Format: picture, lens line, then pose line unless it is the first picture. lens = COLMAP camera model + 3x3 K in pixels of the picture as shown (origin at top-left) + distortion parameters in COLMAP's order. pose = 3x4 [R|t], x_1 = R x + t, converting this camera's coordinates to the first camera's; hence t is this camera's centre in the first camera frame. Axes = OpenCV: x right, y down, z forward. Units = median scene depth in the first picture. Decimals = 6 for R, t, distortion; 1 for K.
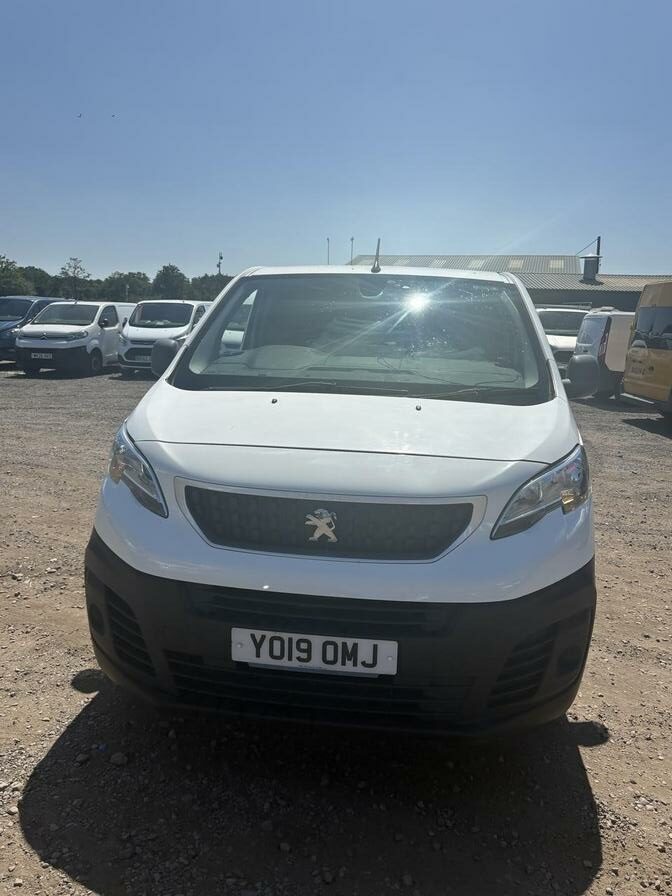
lens RADIAL K [[707.0, 0, 336.2], [0, 707.0, 445.6], [0, 0, 1]] dist [0.028253, -0.006963]
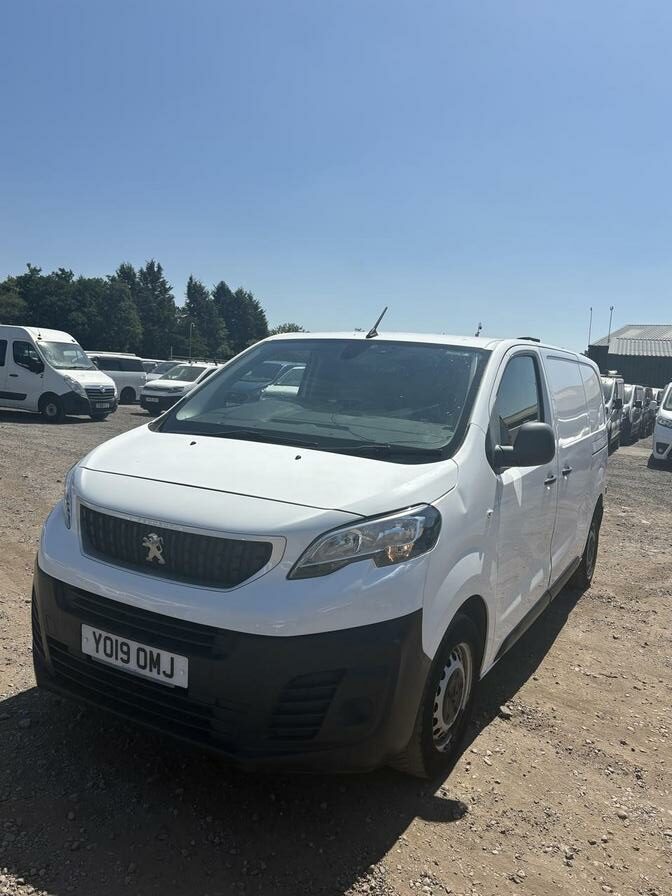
lens RADIAL K [[707.0, 0, 337.2], [0, 707.0, 445.4], [0, 0, 1]] dist [0.028253, -0.006963]
pose [[0.920044, 0.059285, -0.387304, 0.701871], [-0.095564, 0.992588, -0.075079, 0.004377], [0.379983, 0.106088, 0.918890, 0.020994]]
